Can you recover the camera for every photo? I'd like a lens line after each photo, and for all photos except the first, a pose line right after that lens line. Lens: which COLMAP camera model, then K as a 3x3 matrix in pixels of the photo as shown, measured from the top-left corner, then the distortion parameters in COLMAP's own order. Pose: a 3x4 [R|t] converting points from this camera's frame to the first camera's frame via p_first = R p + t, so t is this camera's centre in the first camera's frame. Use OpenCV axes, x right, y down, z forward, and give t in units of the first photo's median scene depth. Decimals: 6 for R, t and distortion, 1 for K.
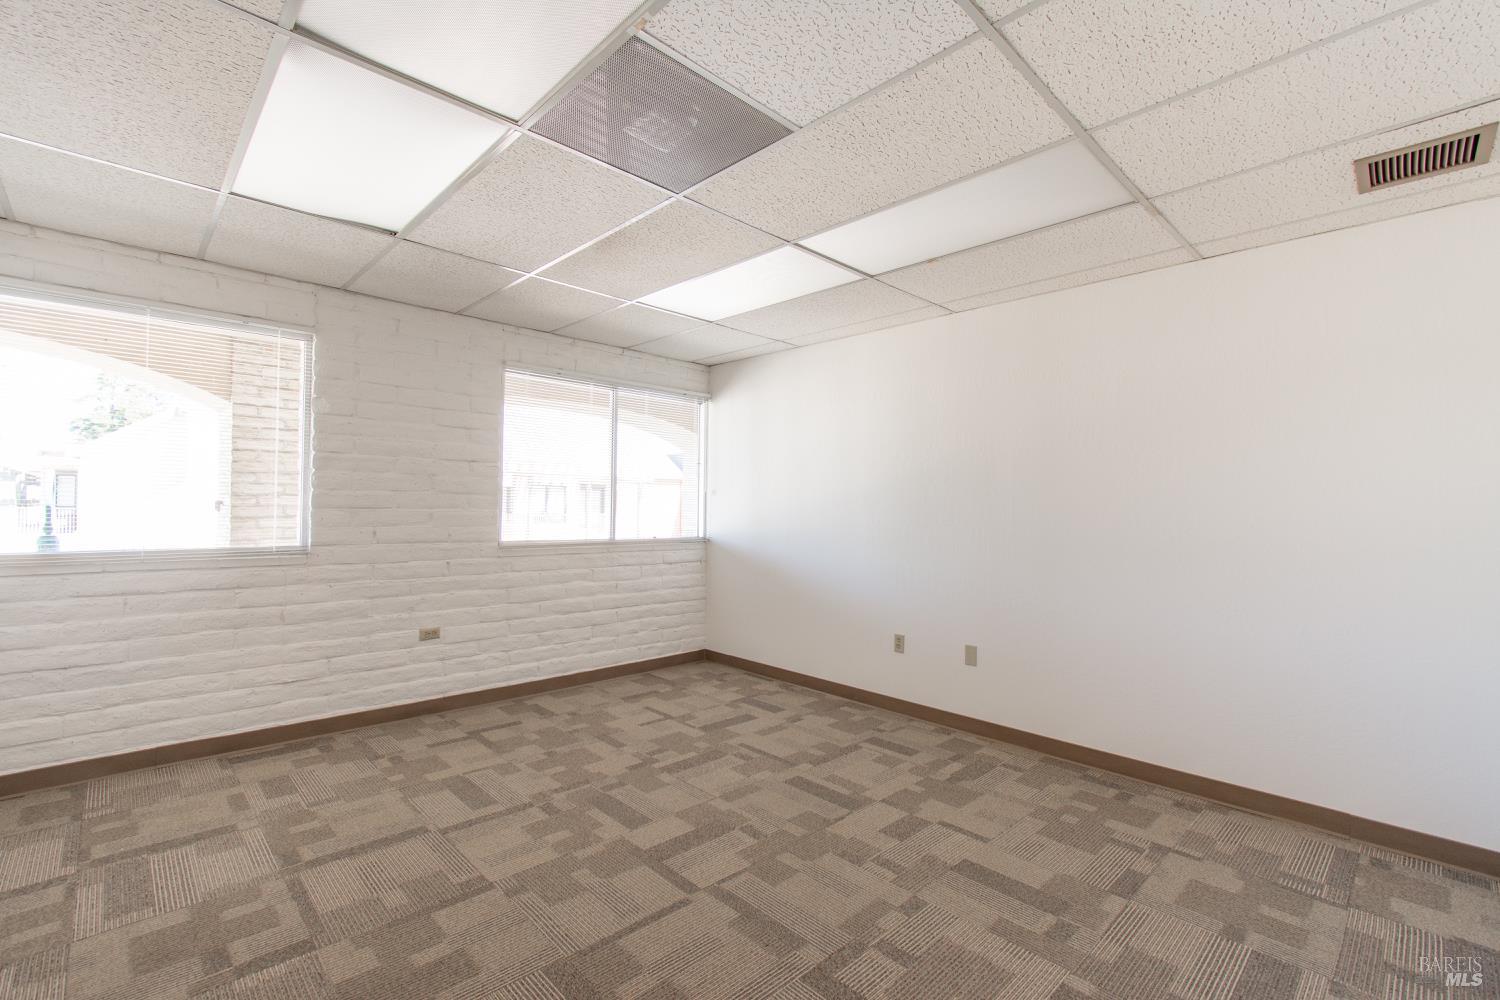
lens RADIAL K [[665.1, 0, 750.0], [0, 665.1, 500.0], [0, 0, 1]] dist [-0.000468, -0.000601]
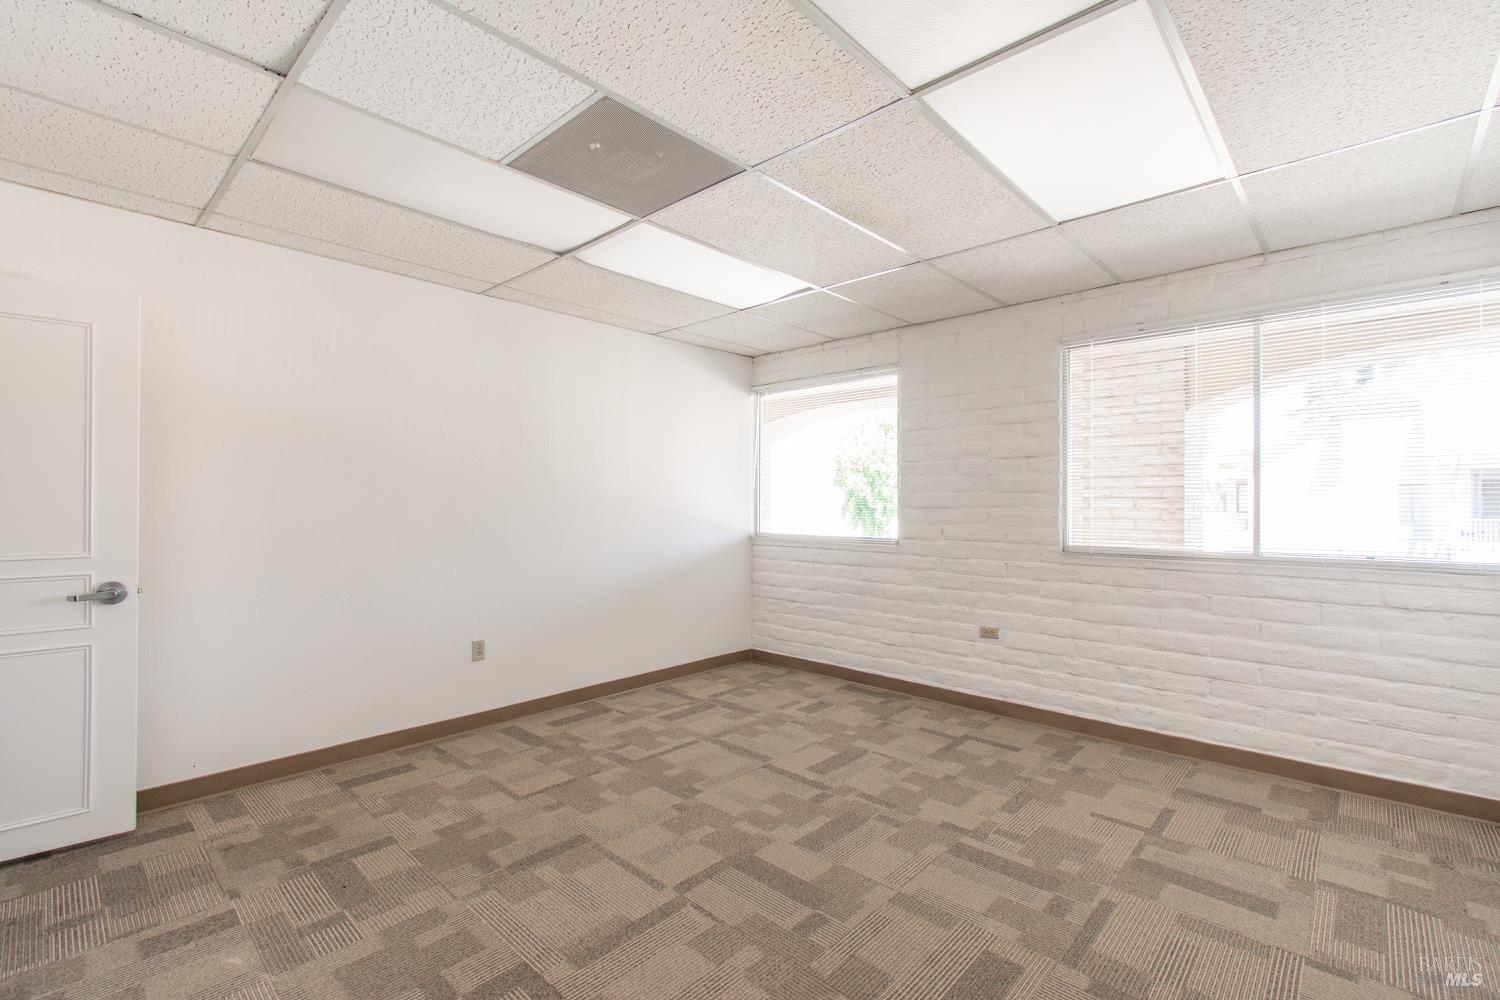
lens RADIAL K [[665.1, 0, 750.0], [0, 665.1, 500.0], [0, 0, 1]] dist [-0.000468, -0.000601]
pose [[0.053050, -0.019543, -0.998401, 0.586258], [0.010313, 0.999766, -0.019022, 0.018337], [0.998539, -0.009287, 0.053239, 0.675786]]
